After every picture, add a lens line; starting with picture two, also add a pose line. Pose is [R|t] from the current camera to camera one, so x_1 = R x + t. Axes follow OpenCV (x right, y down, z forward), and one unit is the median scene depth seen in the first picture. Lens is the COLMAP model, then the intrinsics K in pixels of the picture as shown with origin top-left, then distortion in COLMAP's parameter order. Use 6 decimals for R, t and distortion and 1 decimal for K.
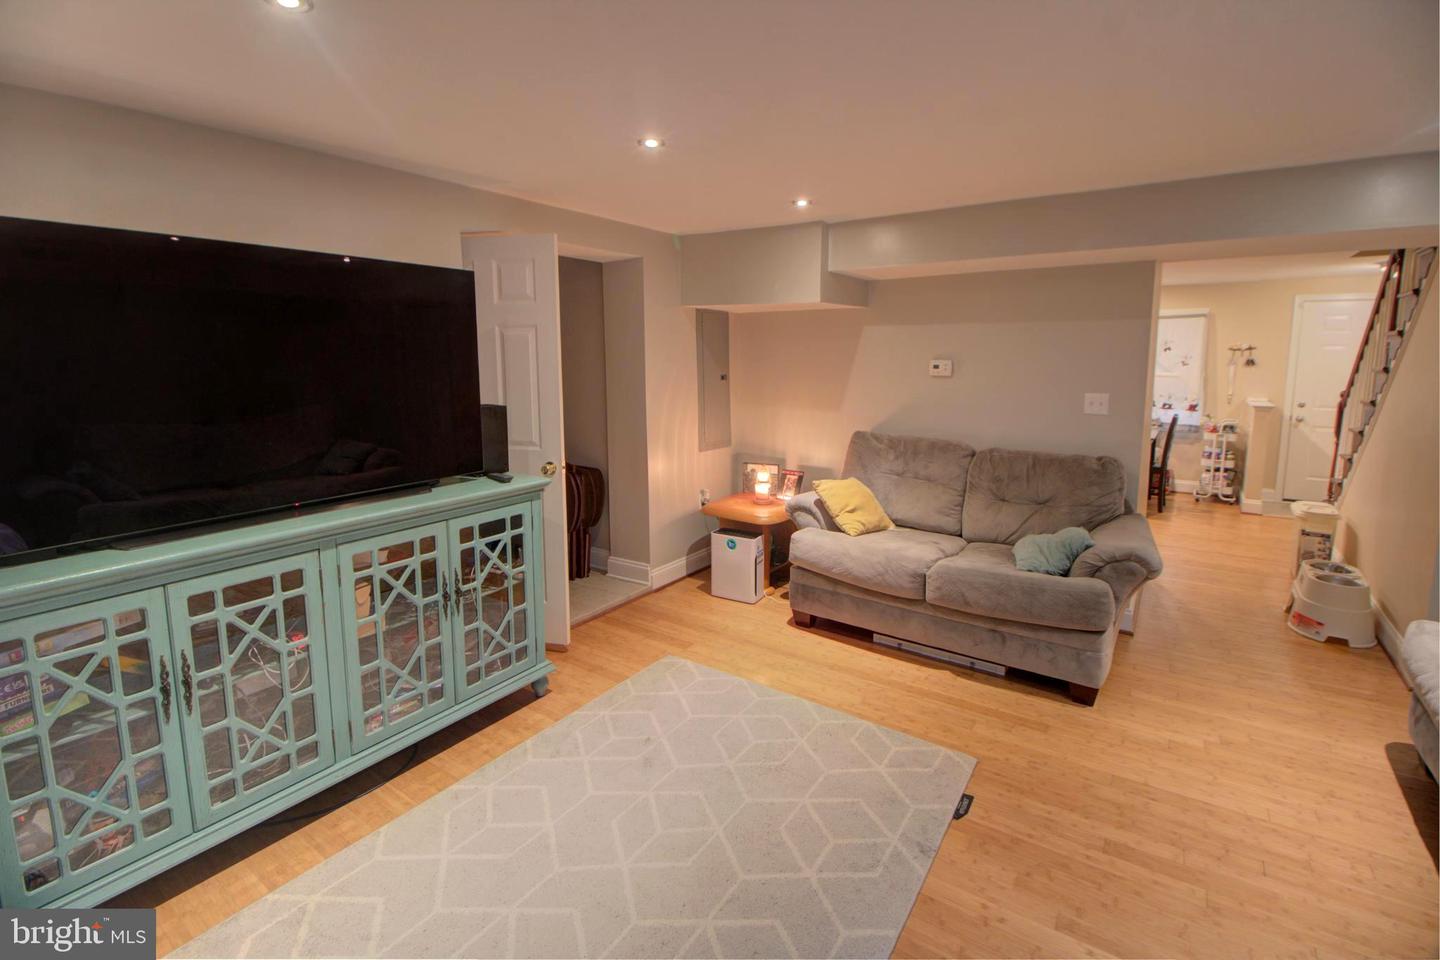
lens RADIAL K [[662.6, 0, 722.4], [0, 662.6, 442.2], [0, 0, 1]] dist [-0.016312, -0.000075]
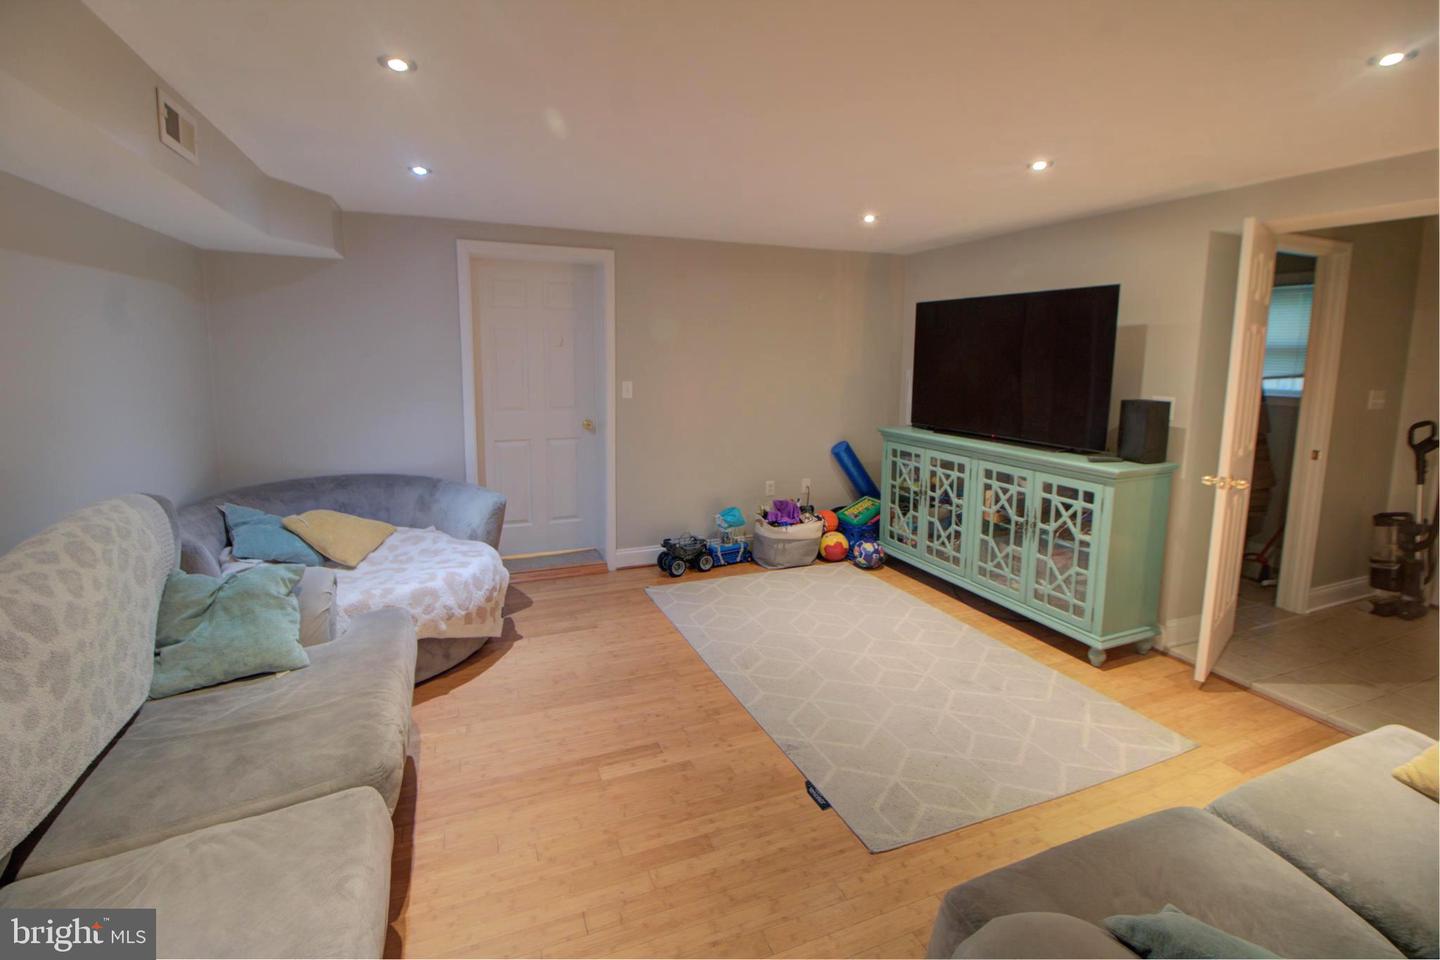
lens RADIAL K [[662.6, 0, 722.4], [0, 662.6, 442.2], [0, 0, 1]] dist [-0.016312, -0.000075]
pose [[-0.549909, 0.105109, -0.828585, 1.203417], [-0.121724, 0.971372, 0.204007, -0.159763], [0.826307, 0.213044, -0.521372, 1.266492]]
